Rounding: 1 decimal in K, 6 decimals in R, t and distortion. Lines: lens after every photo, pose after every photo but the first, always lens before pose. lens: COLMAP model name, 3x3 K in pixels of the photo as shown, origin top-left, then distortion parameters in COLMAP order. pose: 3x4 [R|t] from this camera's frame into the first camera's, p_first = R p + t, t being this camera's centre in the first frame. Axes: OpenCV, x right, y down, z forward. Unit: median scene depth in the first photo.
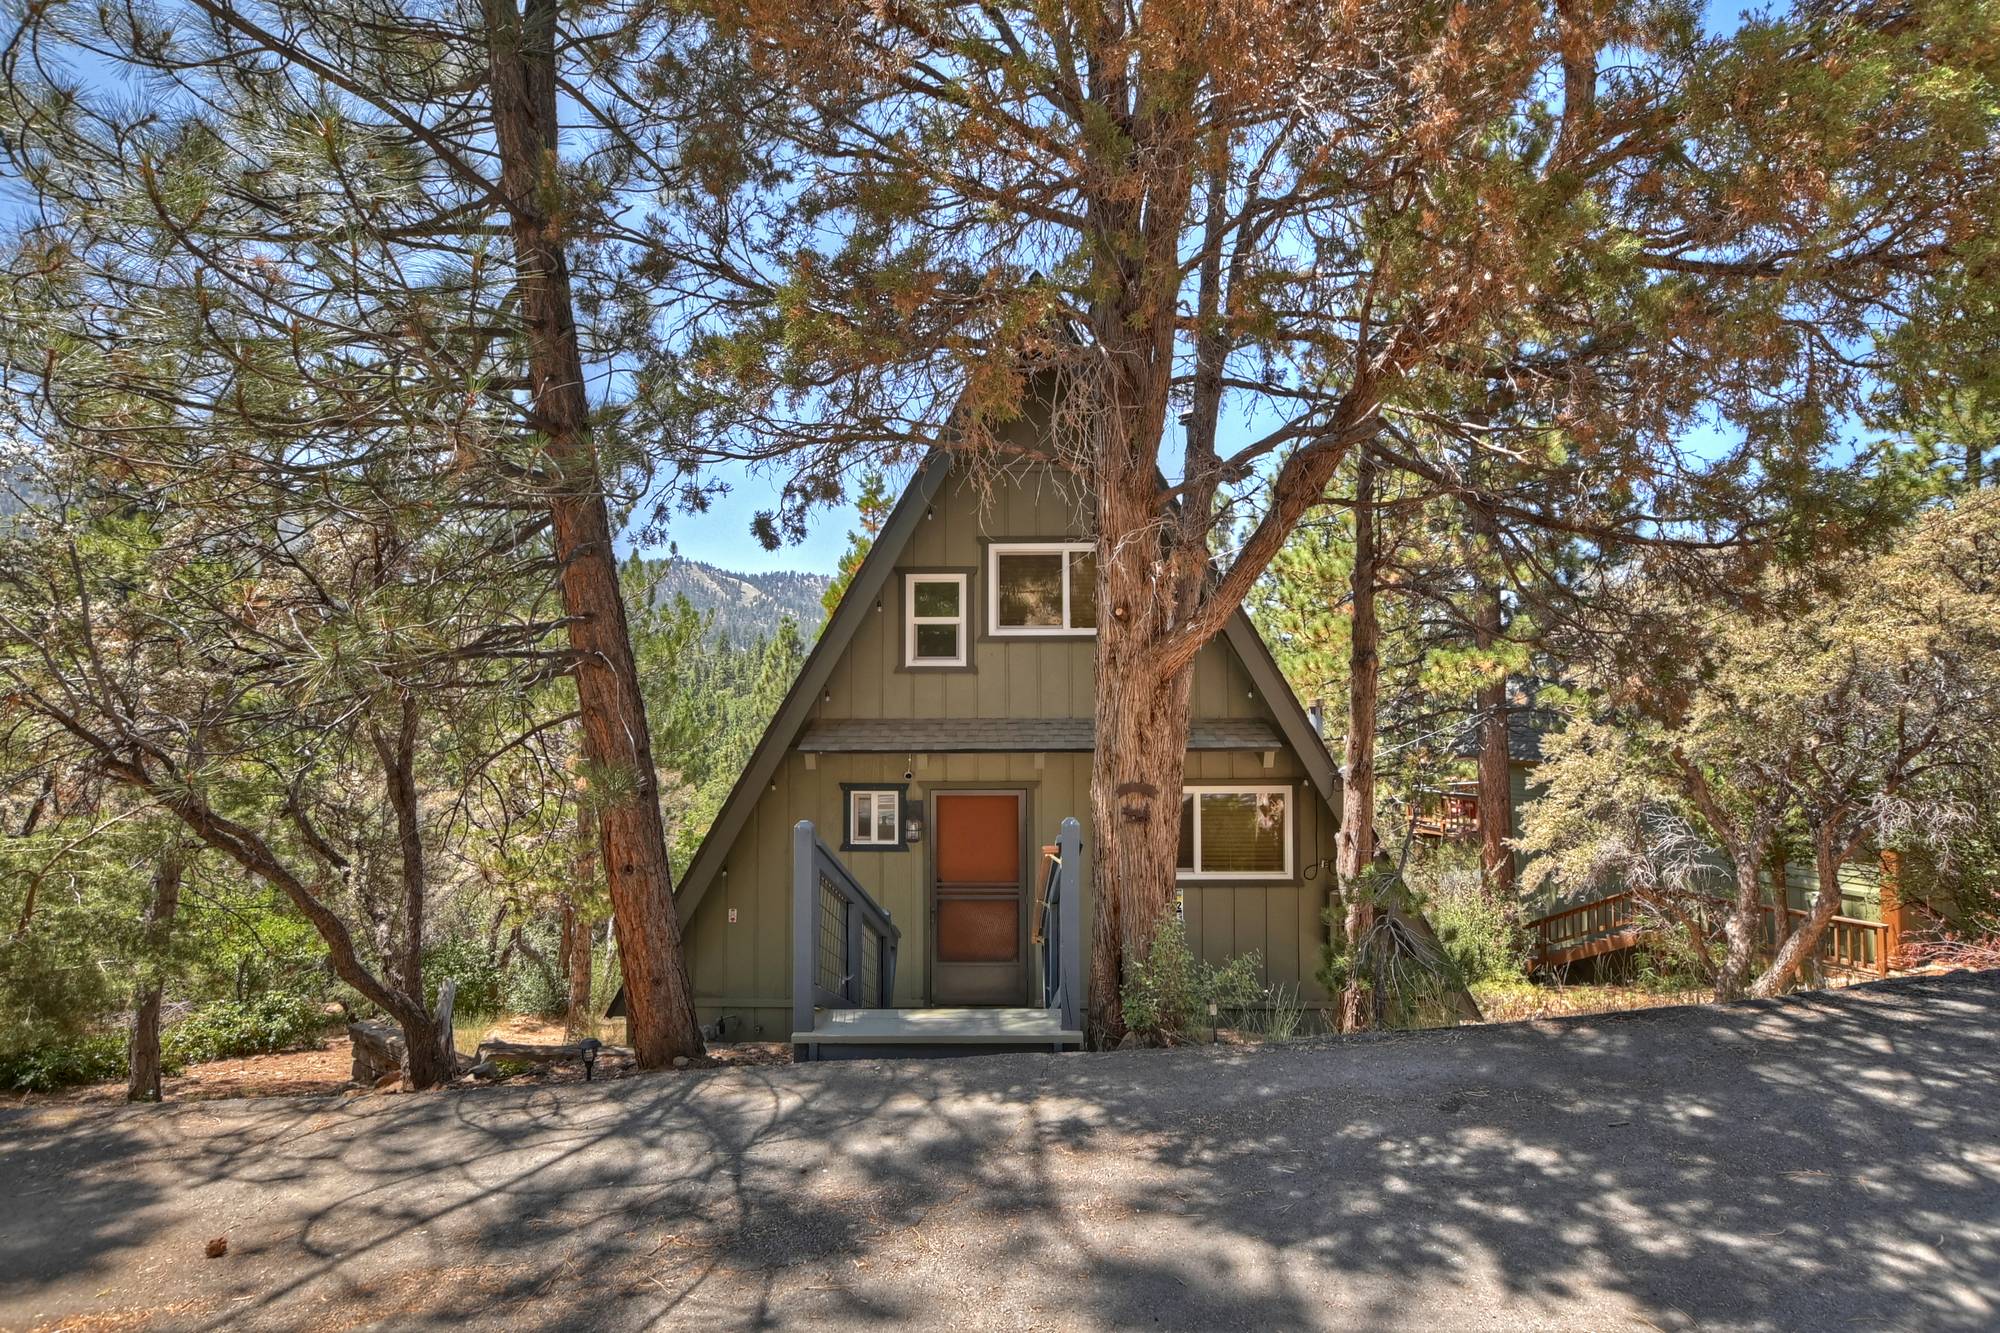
lens RADIAL K [[934.2, 0, 997.0], [0, 934.2, 656.8], [0, 0, 1]] dist [-0.023919, 0.000801]
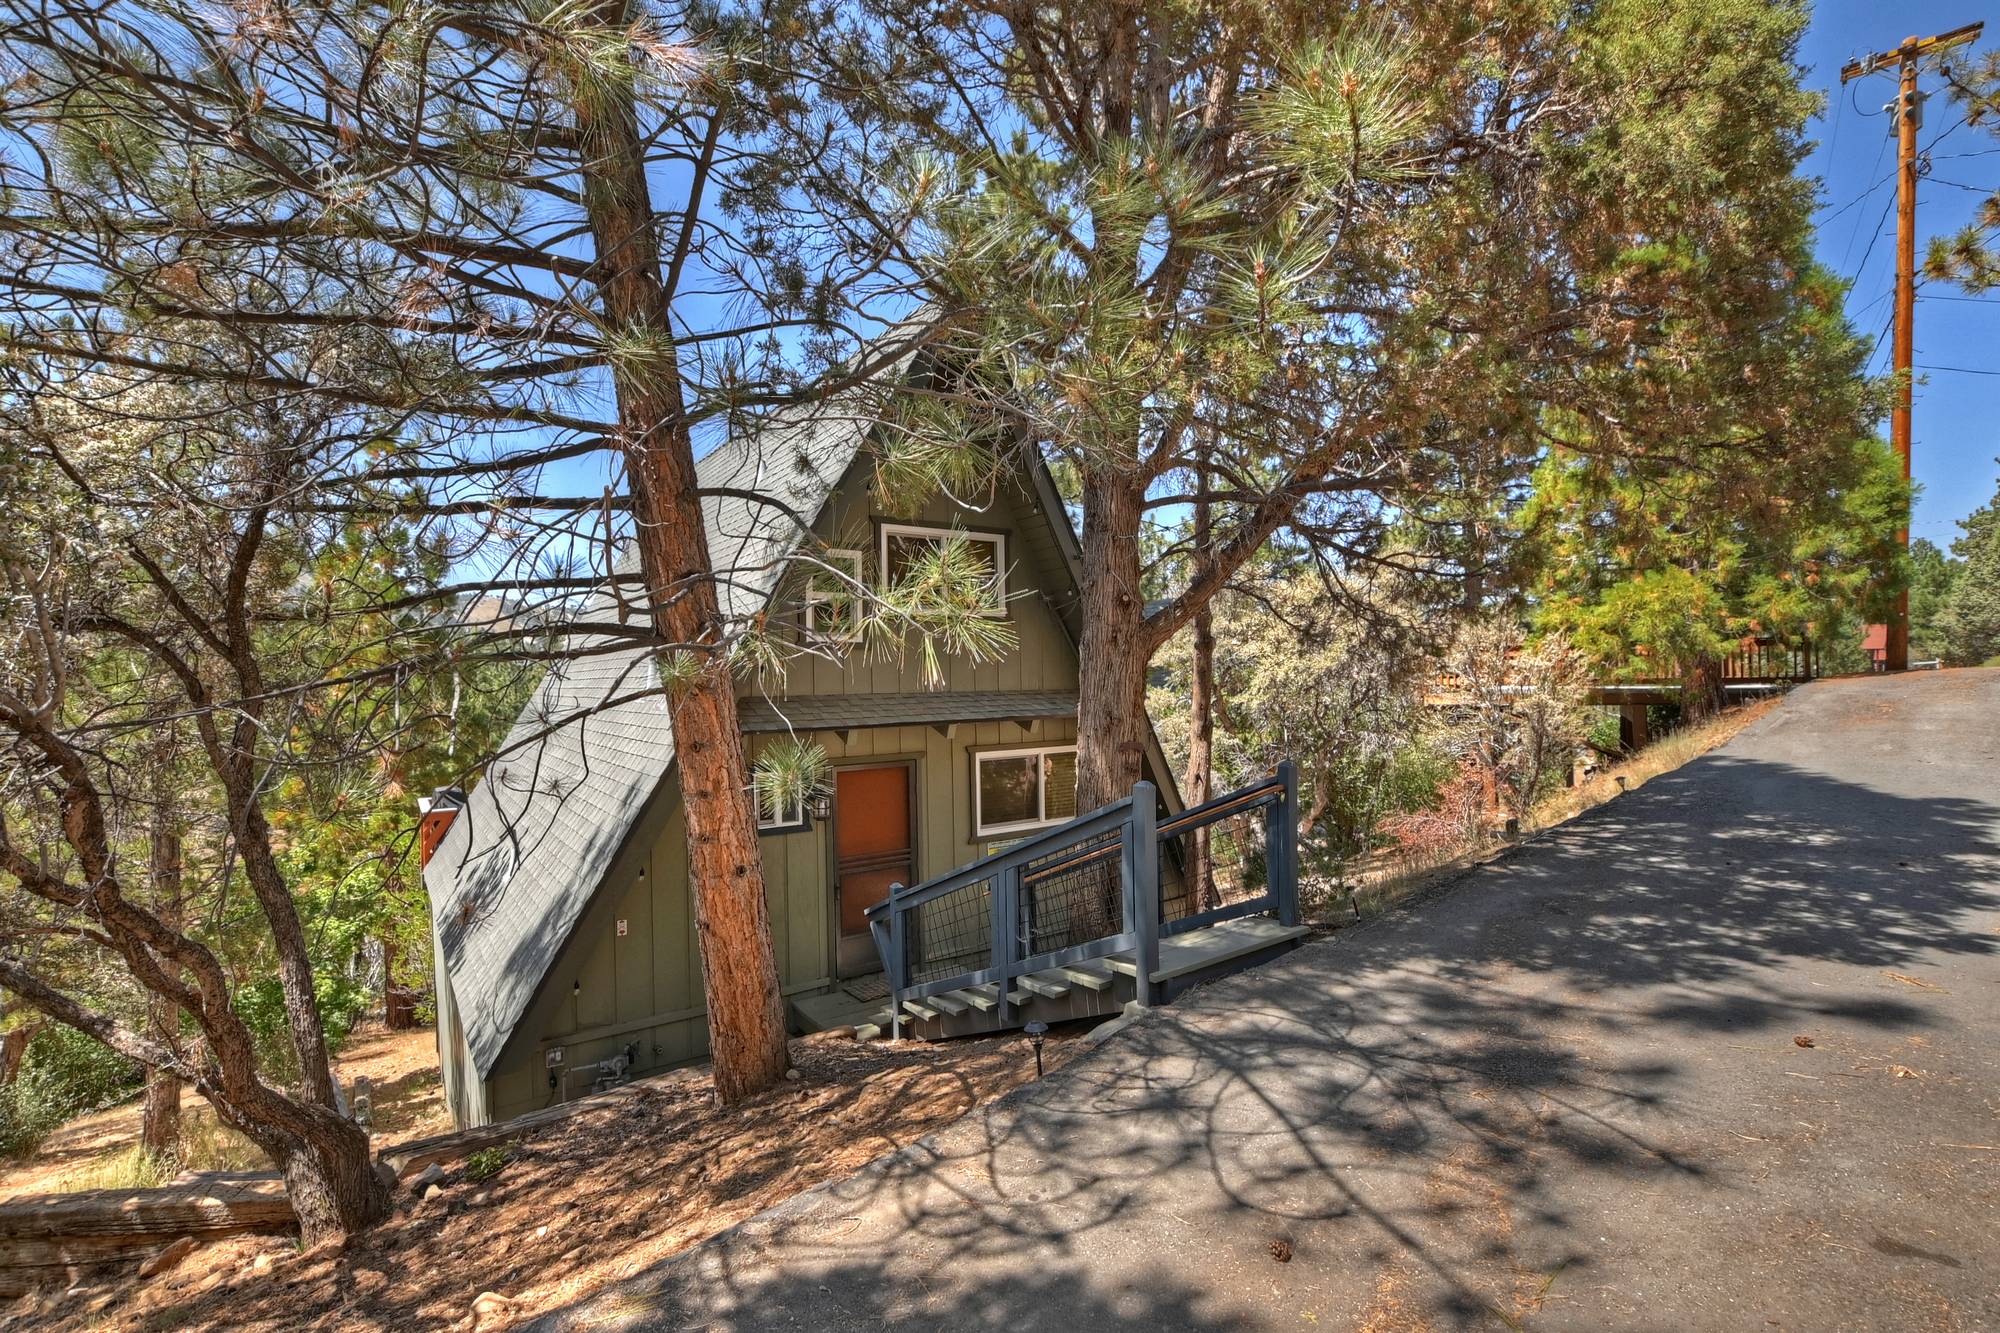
lens RADIAL K [[887.1, 0, 1002.1], [0, 887.1, 666.2], [0, 0, 1]] dist [-0.037109, 0.007192]
pose [[0.795512, -0.000656, 0.605937, -1.266894], [-0.018145, 0.999525, 0.024904, 0.022578], [-0.605666, -0.030806, 0.795123, 0.370872]]
